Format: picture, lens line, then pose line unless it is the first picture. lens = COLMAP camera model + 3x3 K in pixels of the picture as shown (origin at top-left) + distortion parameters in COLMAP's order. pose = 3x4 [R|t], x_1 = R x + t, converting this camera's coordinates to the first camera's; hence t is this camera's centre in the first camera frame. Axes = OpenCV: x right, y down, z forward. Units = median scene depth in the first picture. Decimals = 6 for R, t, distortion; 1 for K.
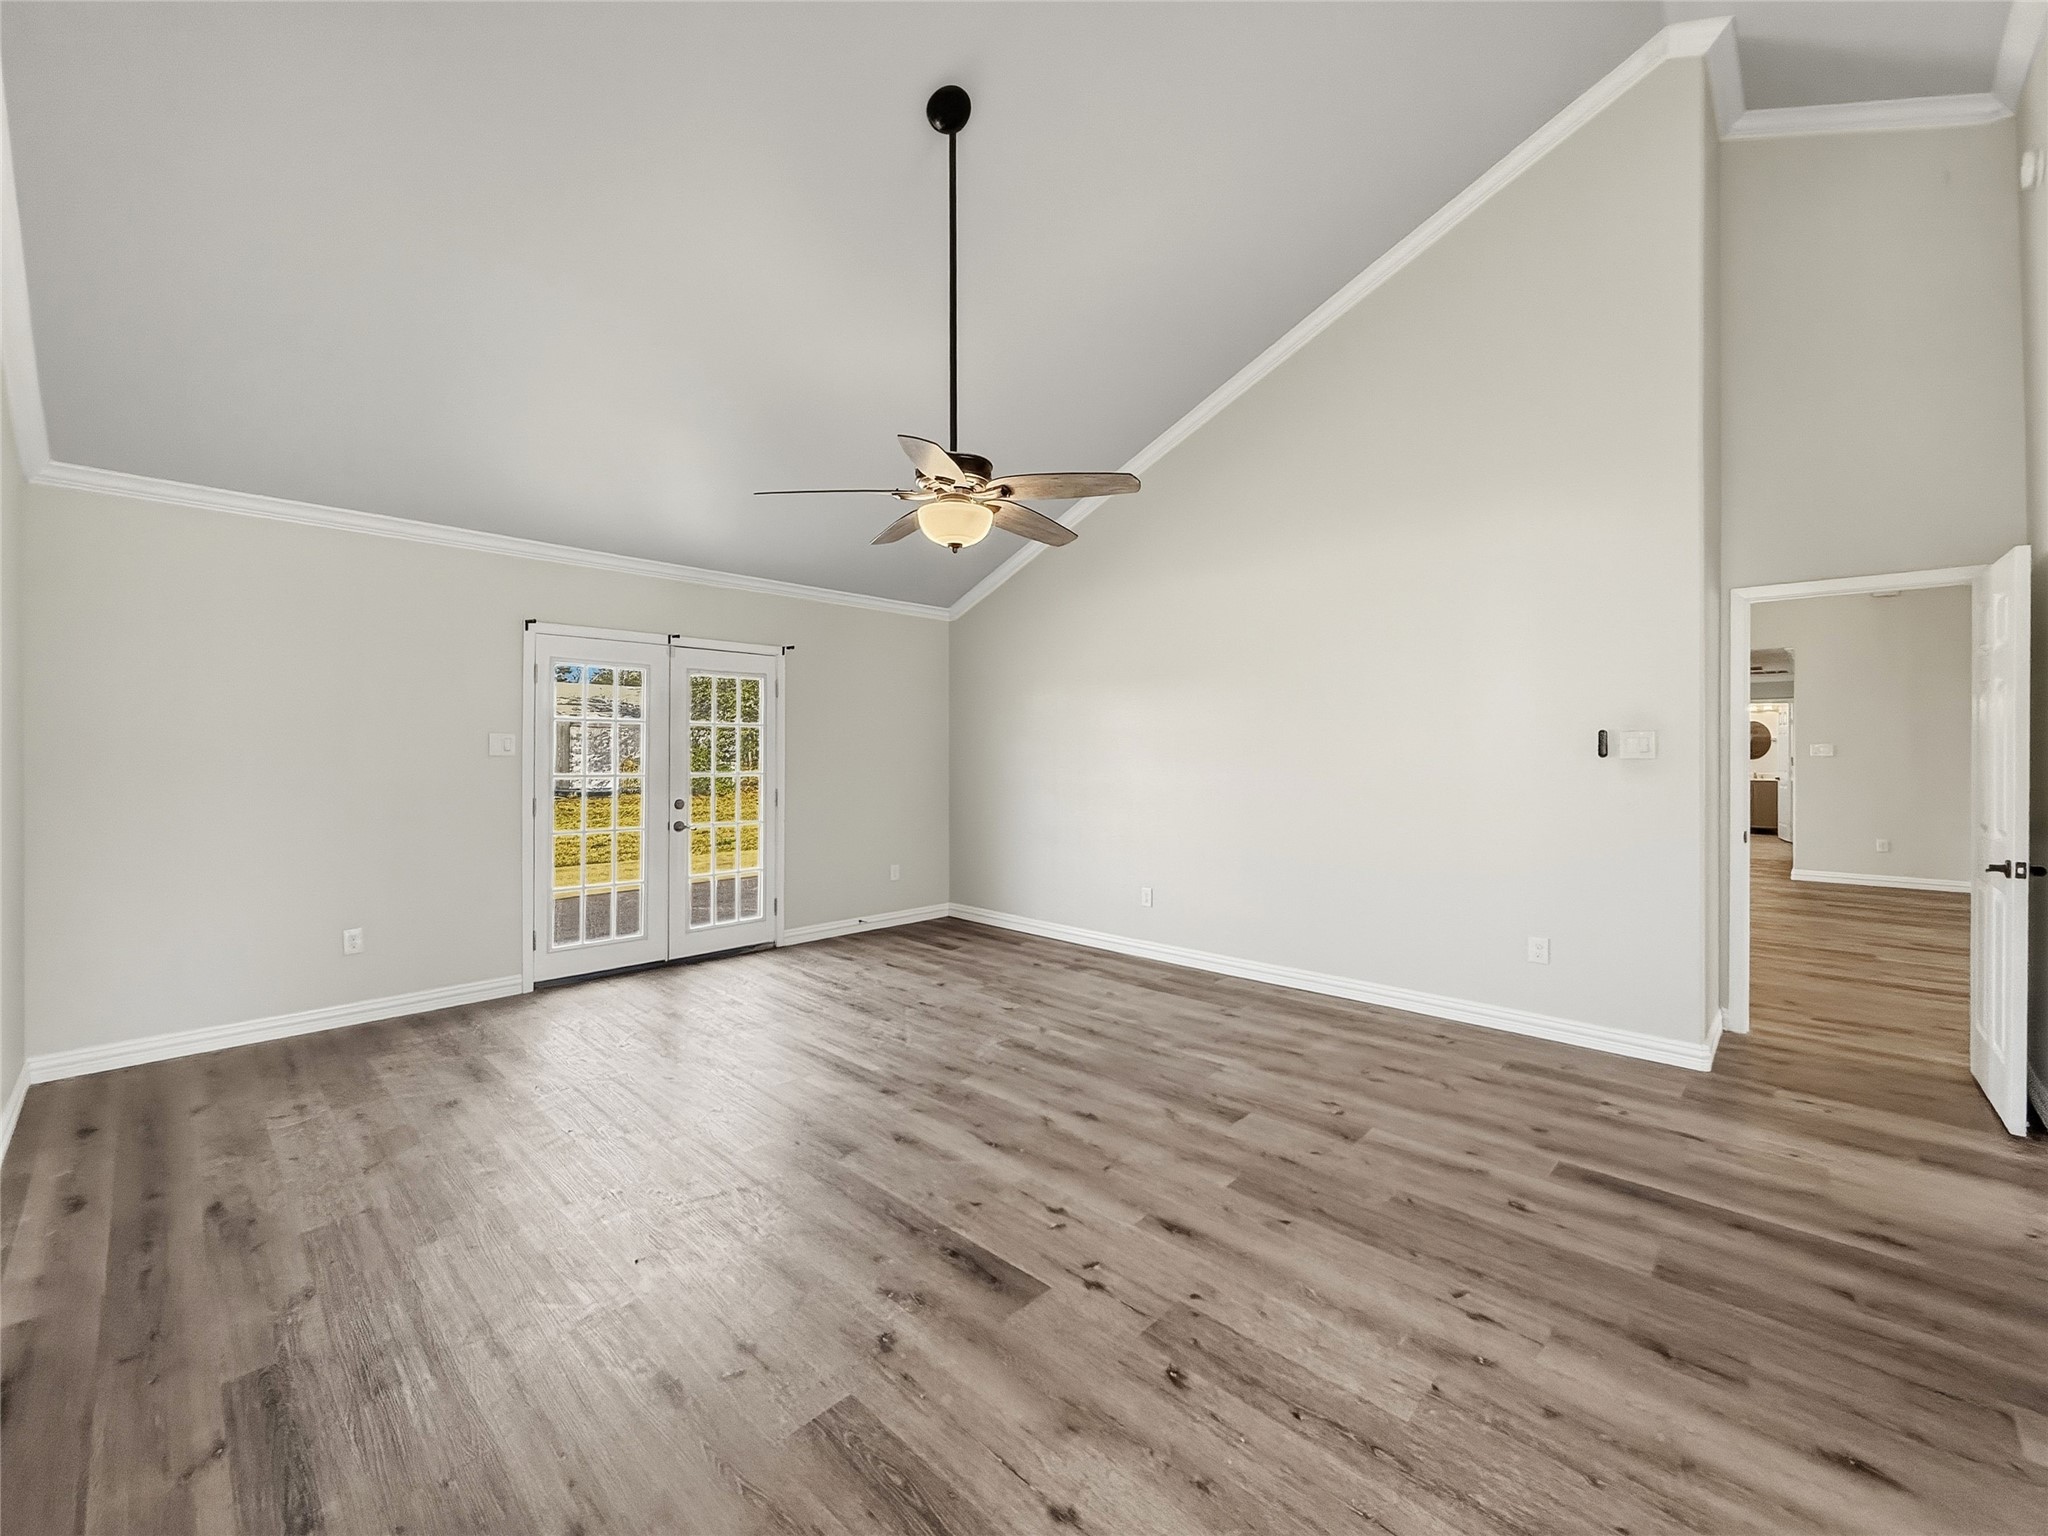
lens RADIAL K [[829.9, 0, 1020.7], [0, 829.9, 760.5], [0, 0, 1]] dist [0.000203, 0.000023]
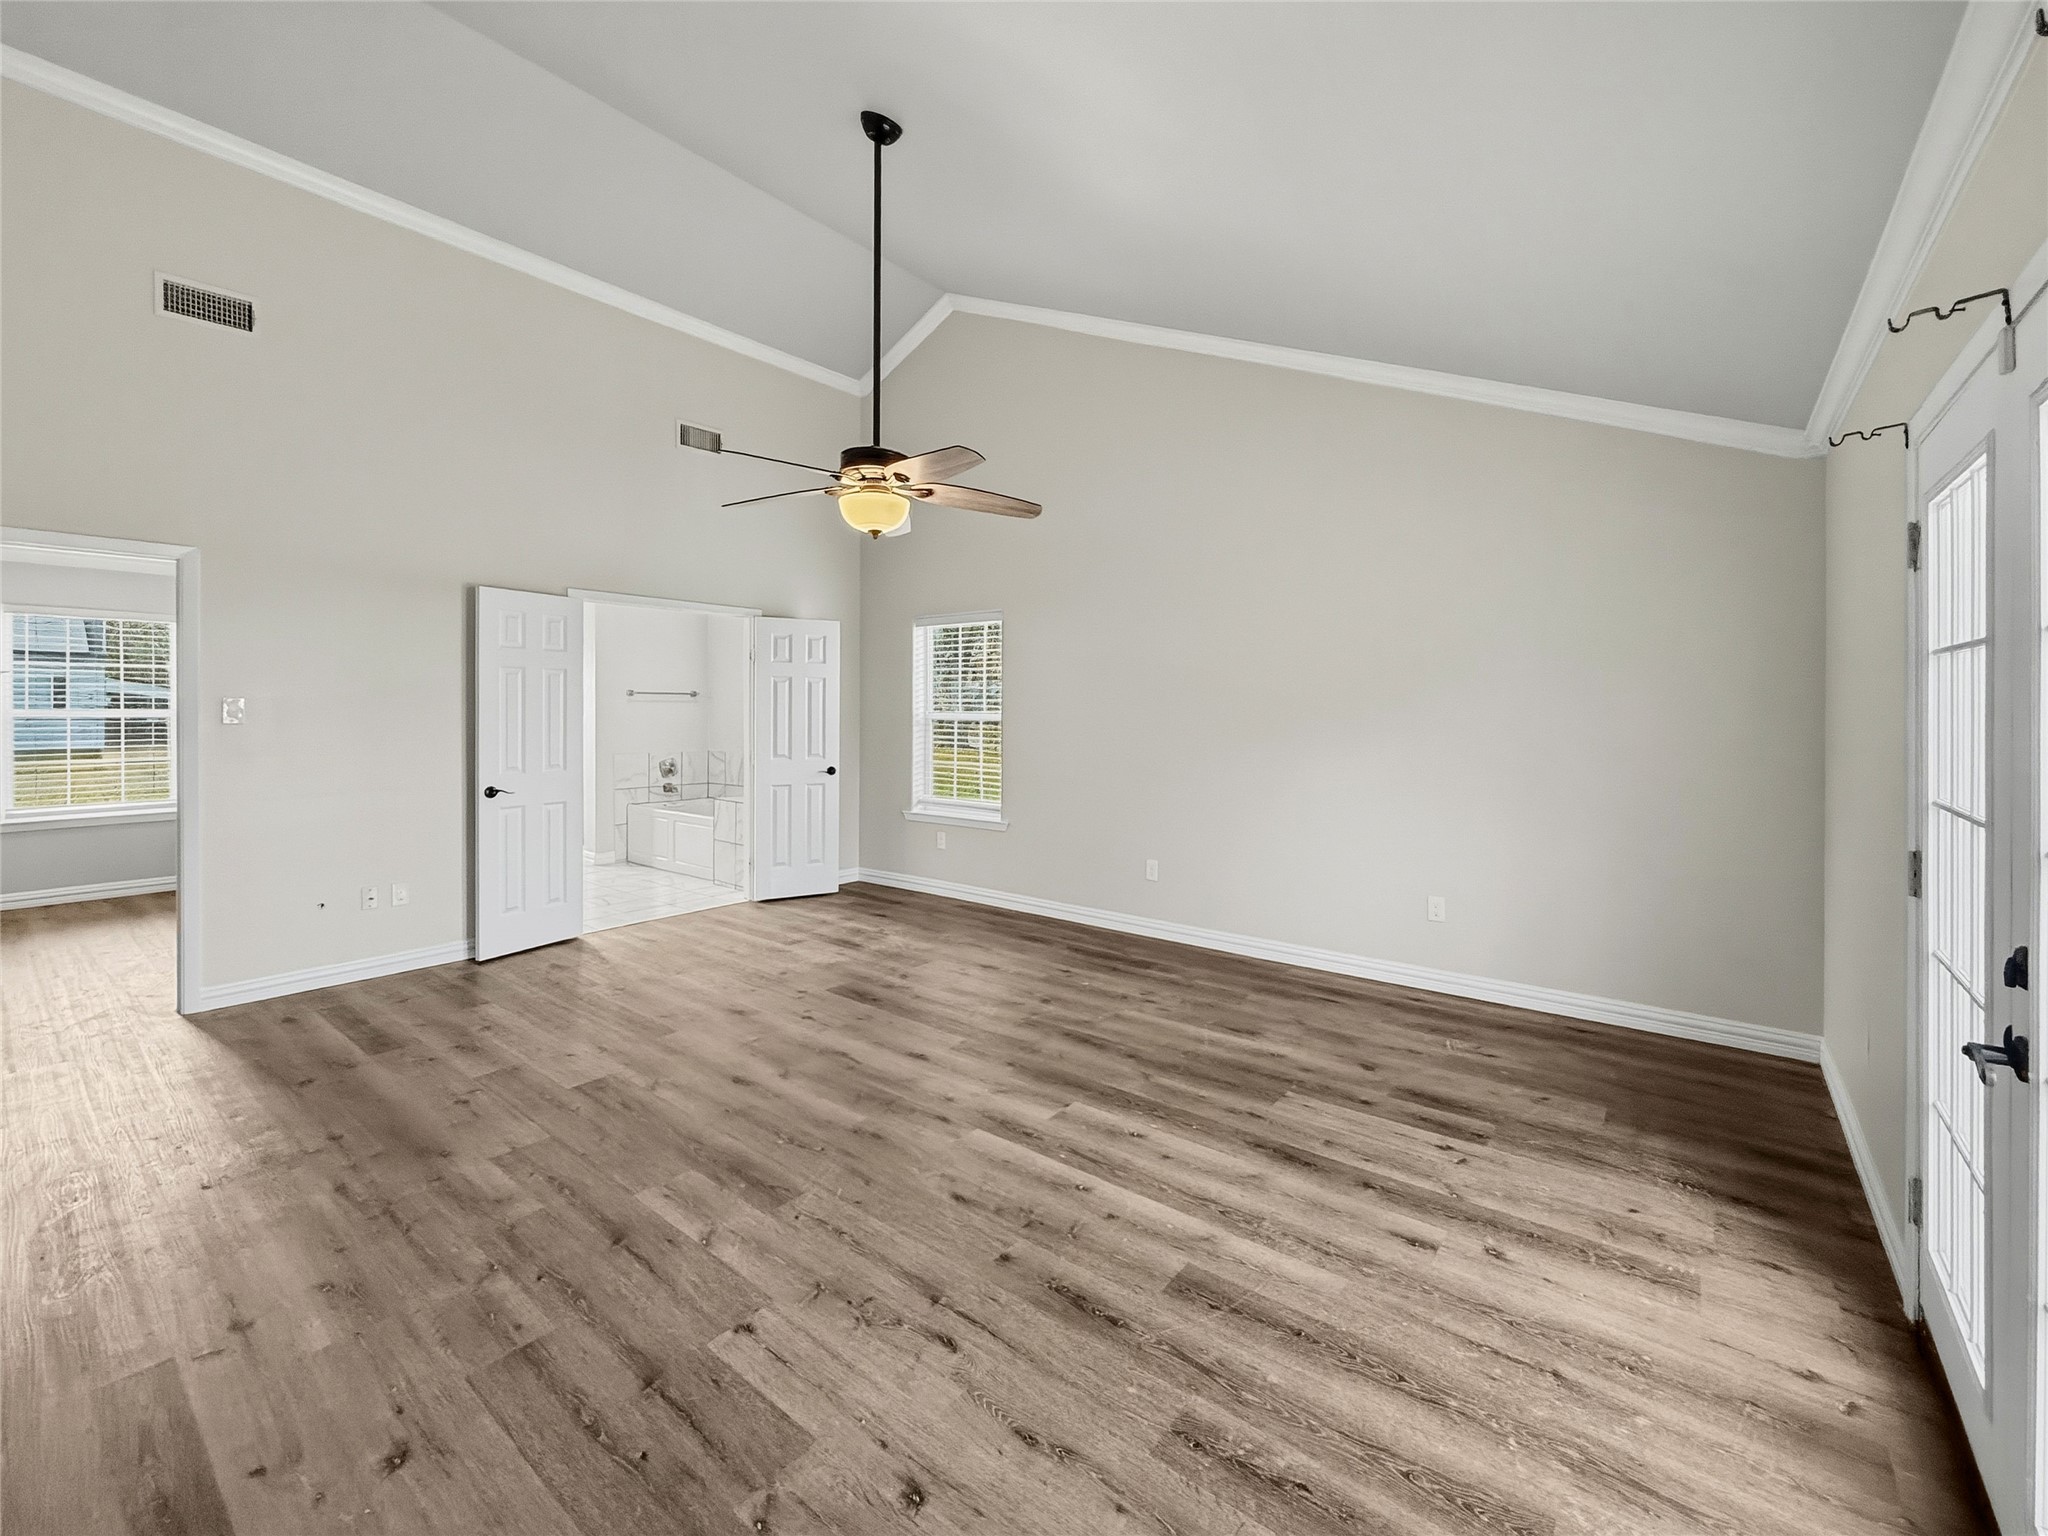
lens RADIAL K [[844.0, 0, 1027.1], [0, 844.0, 715.0], [0, 0, 1]] dist [0.000344, 0.000155]
pose [[-0.995350, -0.006018, -0.096131, -0.164899], [-0.007389, 0.999876, 0.013903, -0.035996], [0.096036, 0.014549, -0.995272, 2.043970]]
